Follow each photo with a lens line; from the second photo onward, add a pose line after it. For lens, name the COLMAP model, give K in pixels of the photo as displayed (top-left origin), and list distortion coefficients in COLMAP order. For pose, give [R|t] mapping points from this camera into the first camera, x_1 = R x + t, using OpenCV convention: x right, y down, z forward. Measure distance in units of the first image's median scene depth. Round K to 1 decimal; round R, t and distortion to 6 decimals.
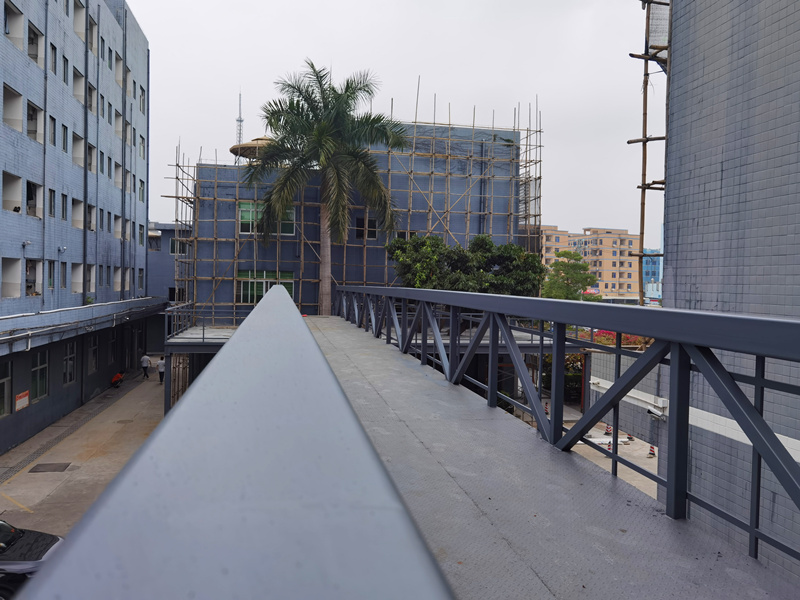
lens RADIAL K [[624.8, 0, 400.0], [0, 624.8, 300.0], [0, 0, 1]] dist [-0.007133, 0.006085]
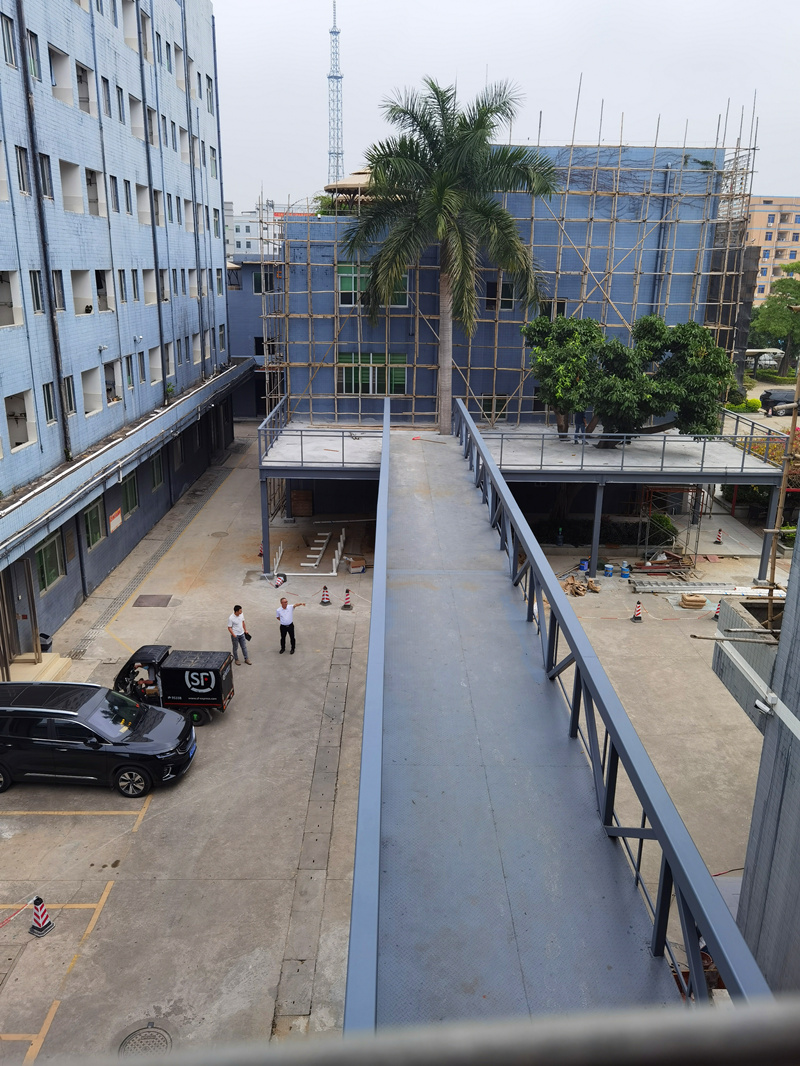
lens RADIAL K [[832.5, 0, 400.0], [0, 832.5, 533.0], [0, 0, 1]] dist [-0.007133, 0.006085]
pose [[0.983460, 0.049261, -0.174300, 0.019142], [0.001803, 0.959596, 0.281376, -0.129050], [0.181118, -0.277036, 0.943635, -0.071530]]
